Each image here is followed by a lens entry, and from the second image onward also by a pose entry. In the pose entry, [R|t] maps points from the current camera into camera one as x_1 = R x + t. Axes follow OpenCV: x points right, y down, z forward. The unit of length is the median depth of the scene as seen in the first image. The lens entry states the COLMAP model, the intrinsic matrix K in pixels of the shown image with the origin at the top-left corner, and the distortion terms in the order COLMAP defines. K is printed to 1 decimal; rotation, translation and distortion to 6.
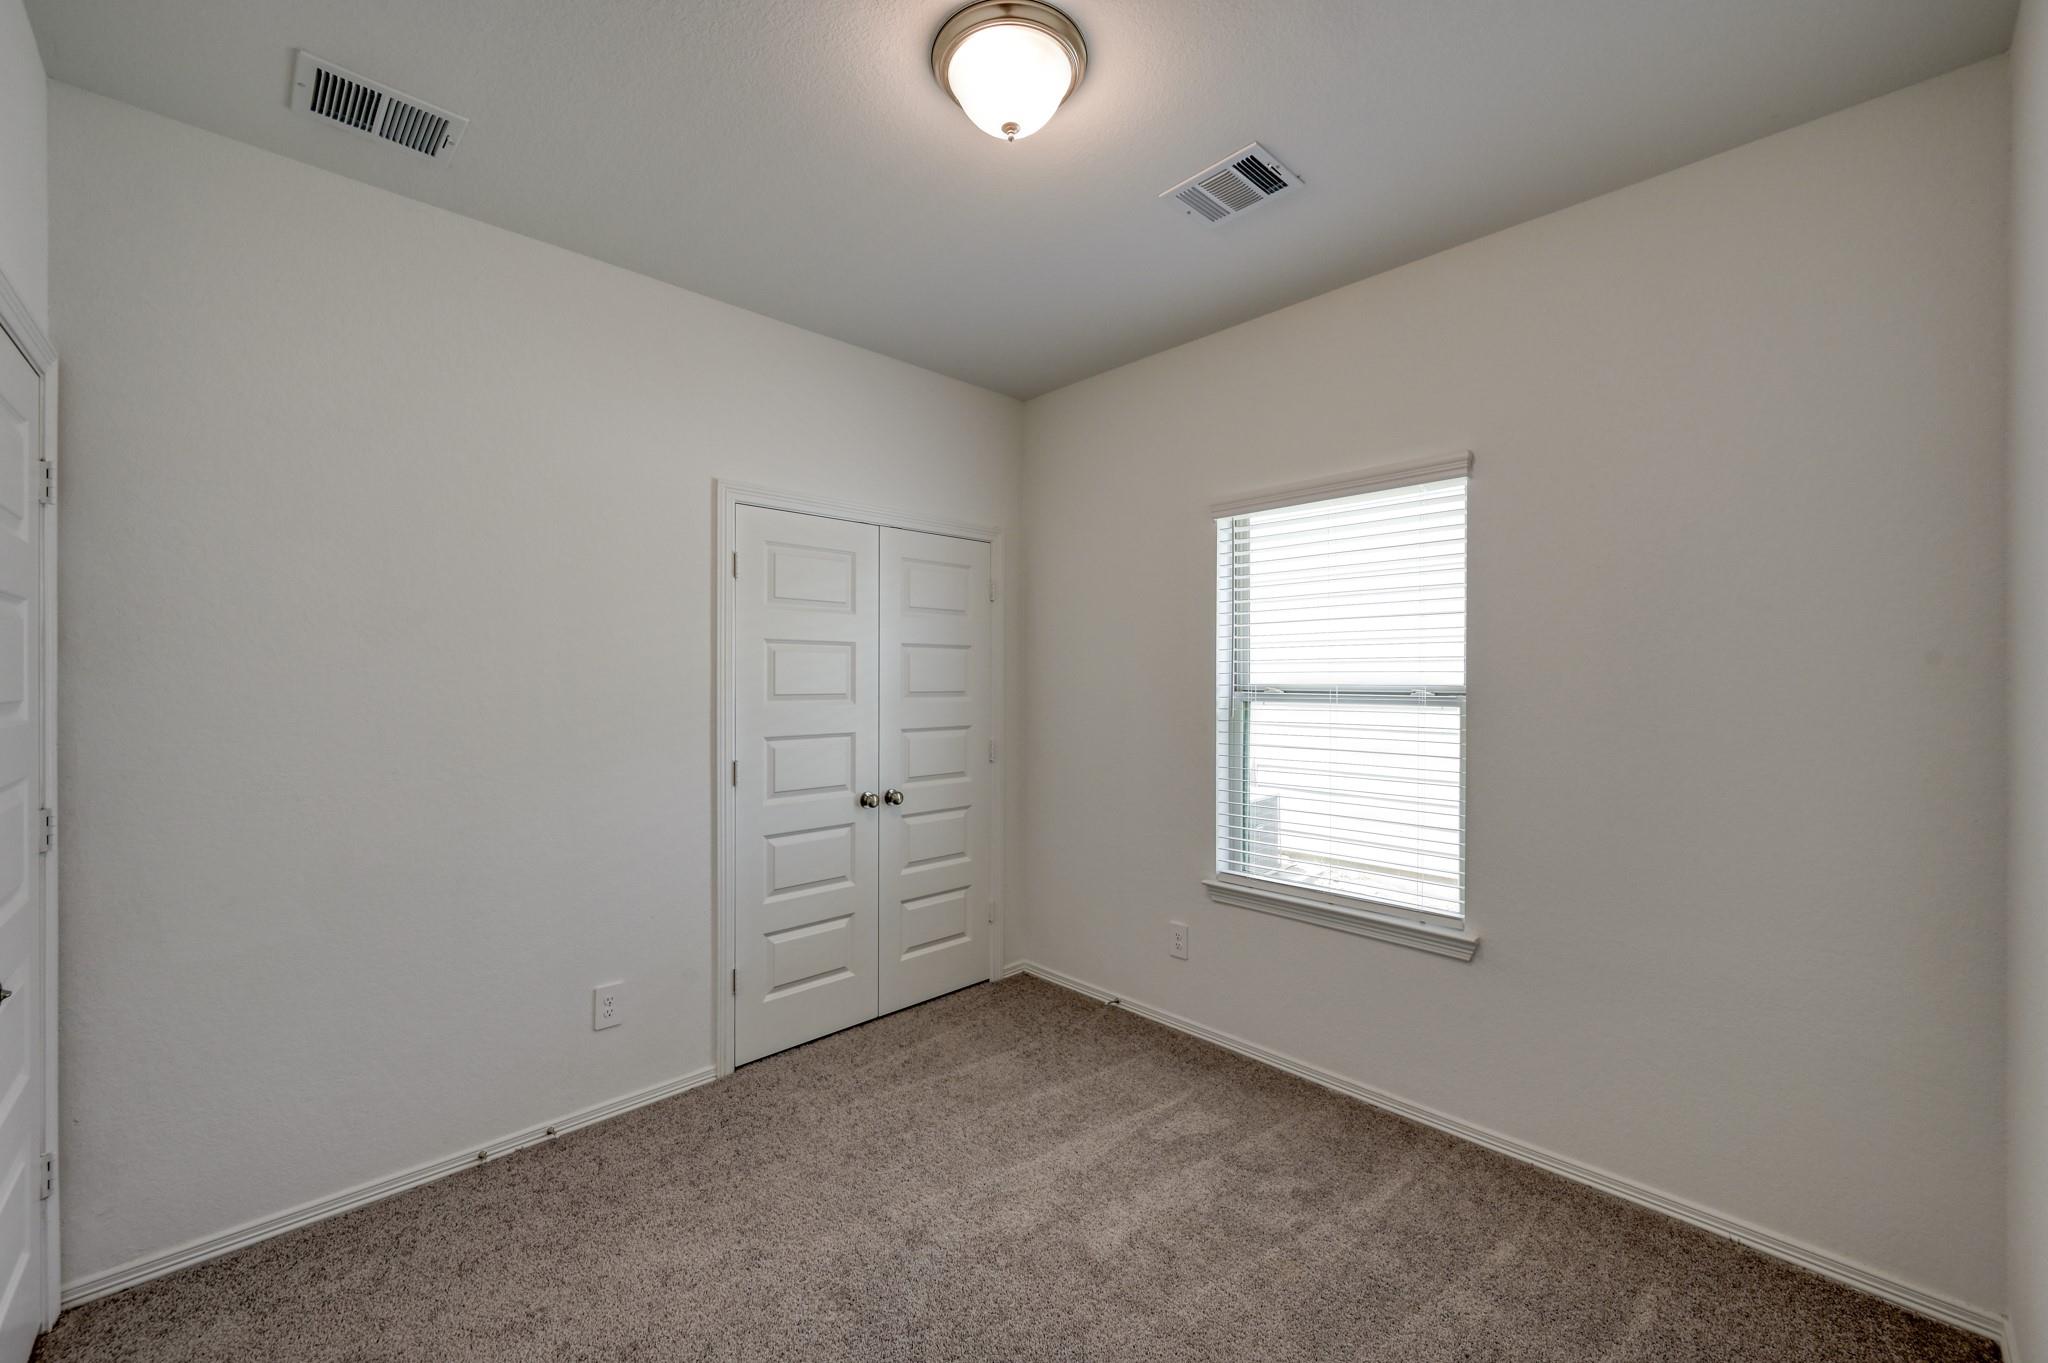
lens RADIAL K [[802.7, 0, 1025.3], [0, 802.7, 679.2], [0, 0, 1]] dist [-0.004570, -0.000005]
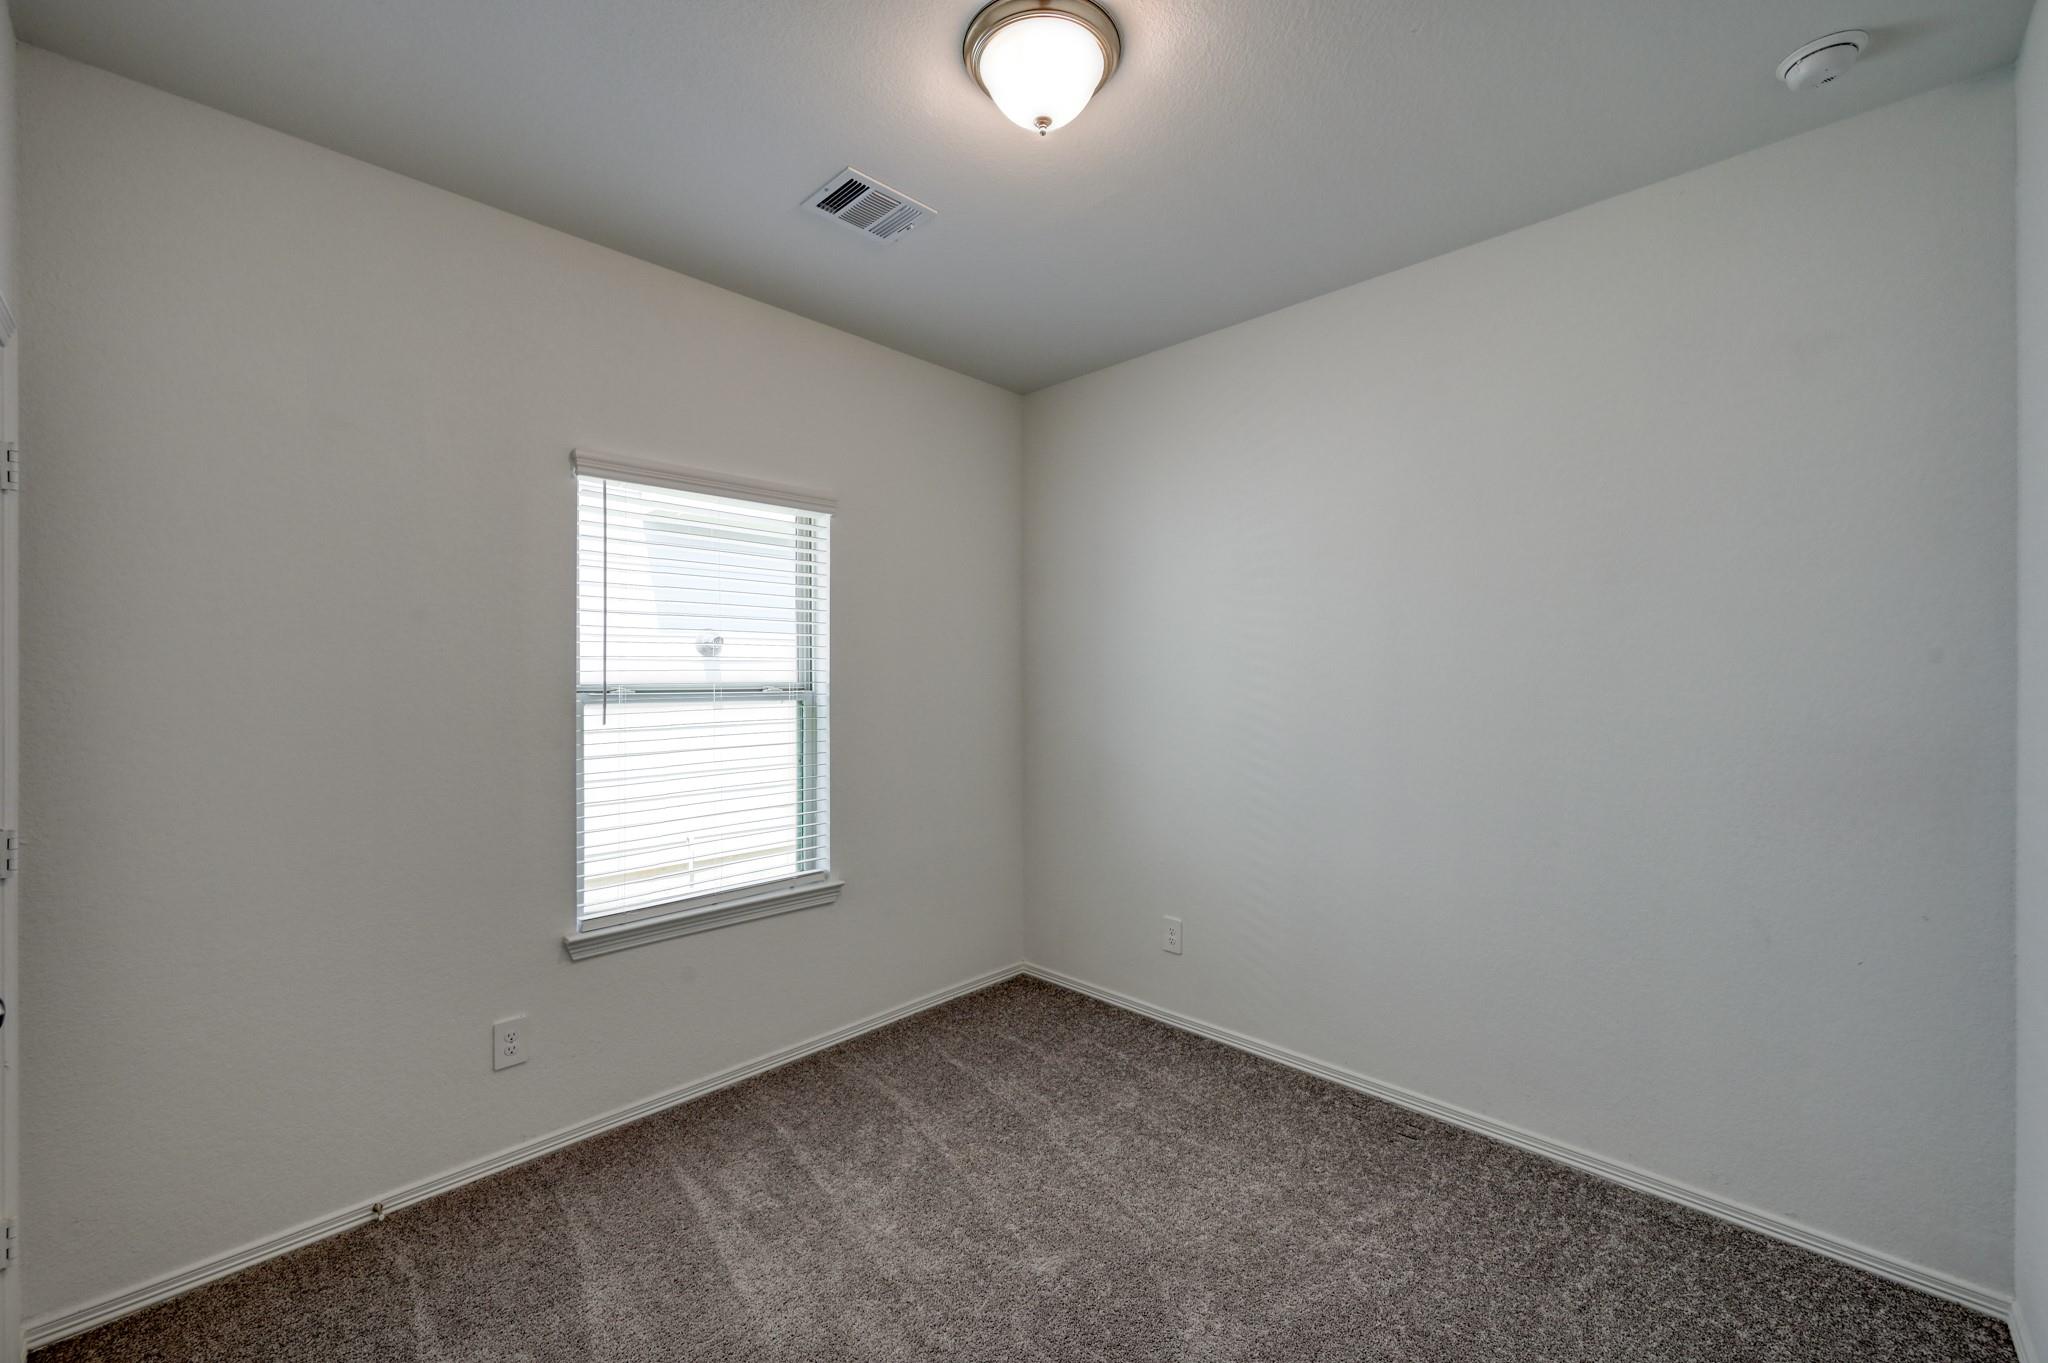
lens RADIAL K [[802.7, 0, 1025.3], [0, 802.7, 679.2], [0, 0, 1]] dist [-0.004570, -0.000005]
pose [[-0.034549, -0.005346, 0.999389, -0.649724], [0.006153, 0.999966, 0.005562, -0.001260], [-0.999384, 0.006342, -0.034515, 0.678589]]
